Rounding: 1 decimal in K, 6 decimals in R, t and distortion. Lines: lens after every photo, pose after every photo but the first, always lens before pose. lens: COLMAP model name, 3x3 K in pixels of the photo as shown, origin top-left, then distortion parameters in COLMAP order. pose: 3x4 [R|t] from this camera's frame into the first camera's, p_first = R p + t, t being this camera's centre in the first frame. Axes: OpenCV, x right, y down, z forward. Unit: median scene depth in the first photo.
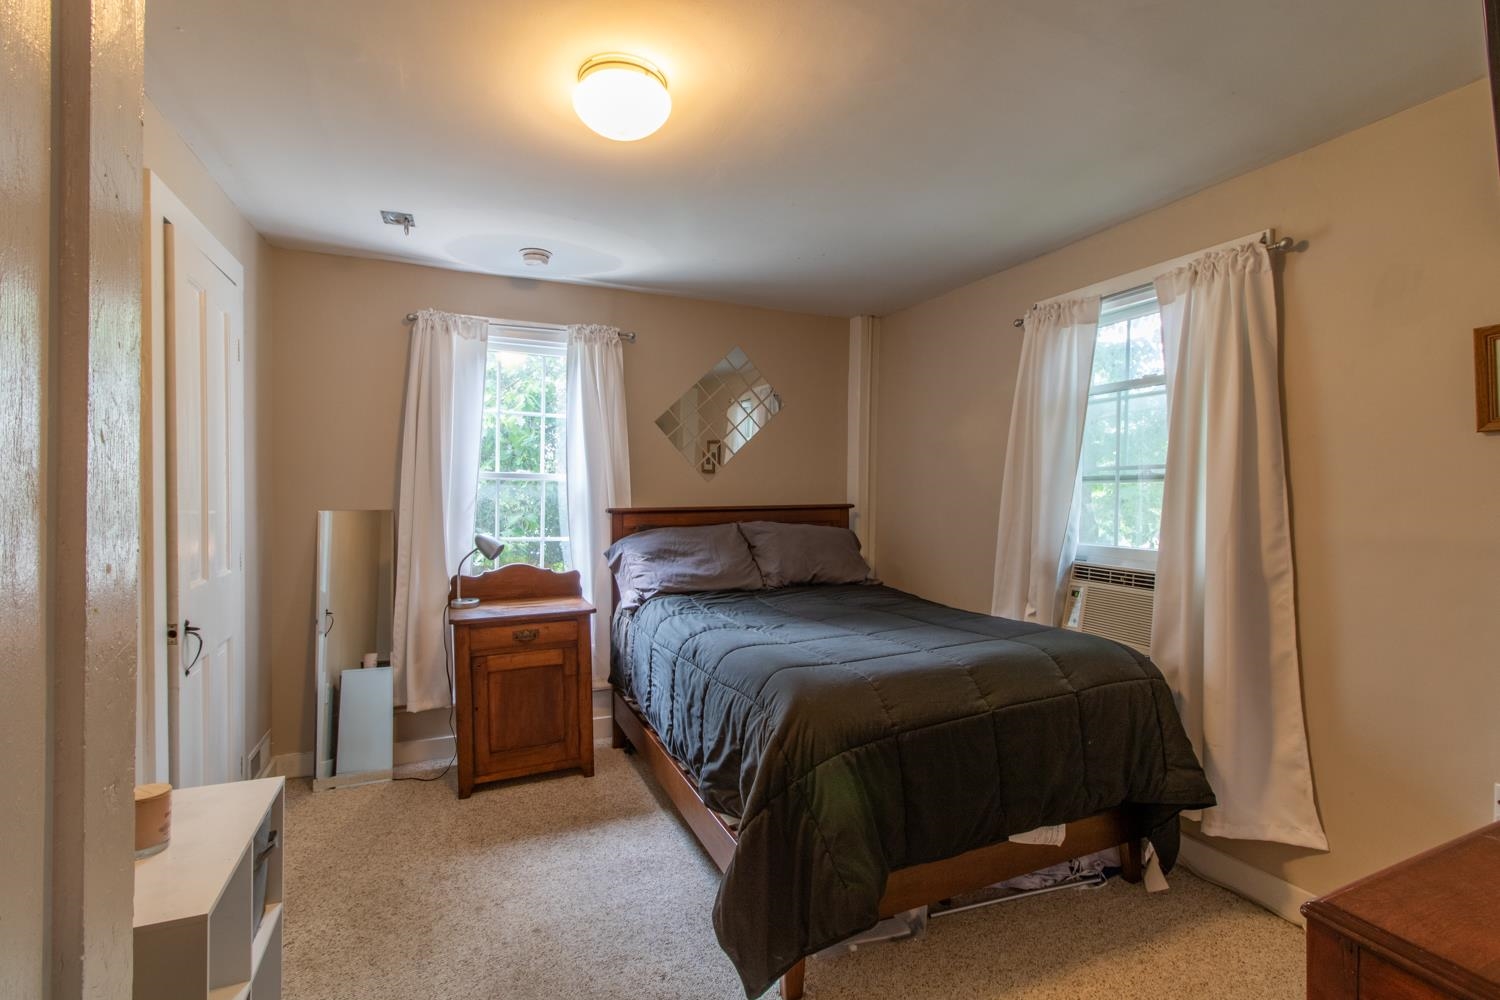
lens RADIAL K [[691.3, 0, 754.2], [0, 691.3, 495.2], [0, 0, 1]] dist [0.002908, -0.000626]
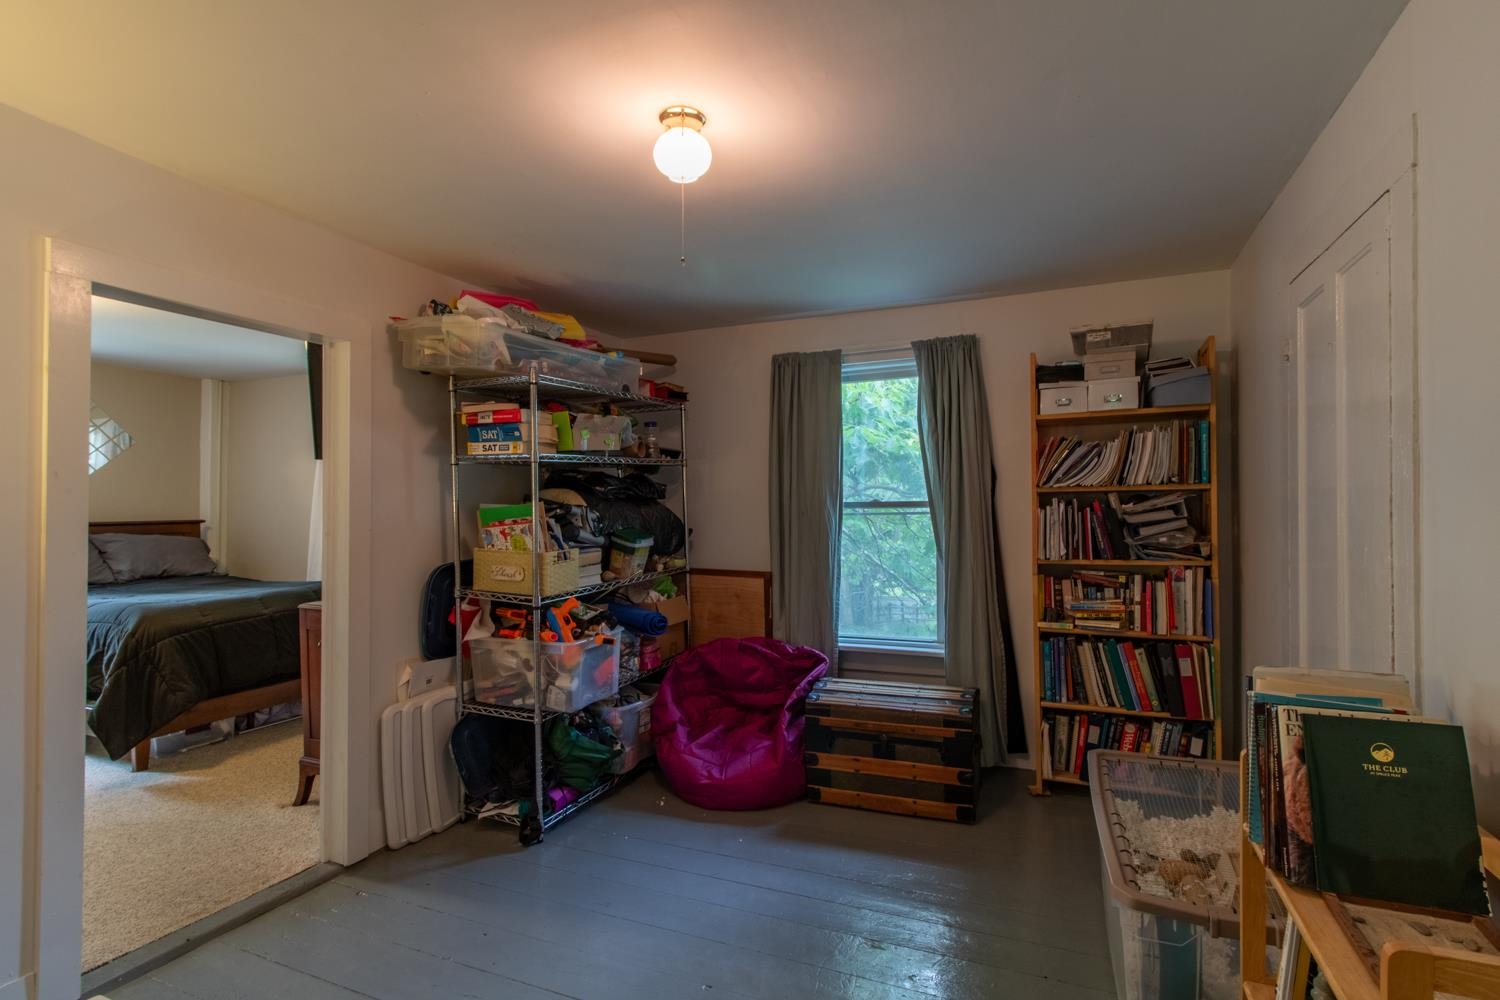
lens RADIAL K [[691.3, 0, 752.4], [0, 691.3, 503.9], [0, 0, 1]] dist [0.002908, -0.000626]
pose [[0.717861, -0.003796, 0.696176, -0.034640], [0.017835, 0.999757, -0.012939, 0.021960], [-0.695958, 0.021704, 0.717755, -0.853482]]
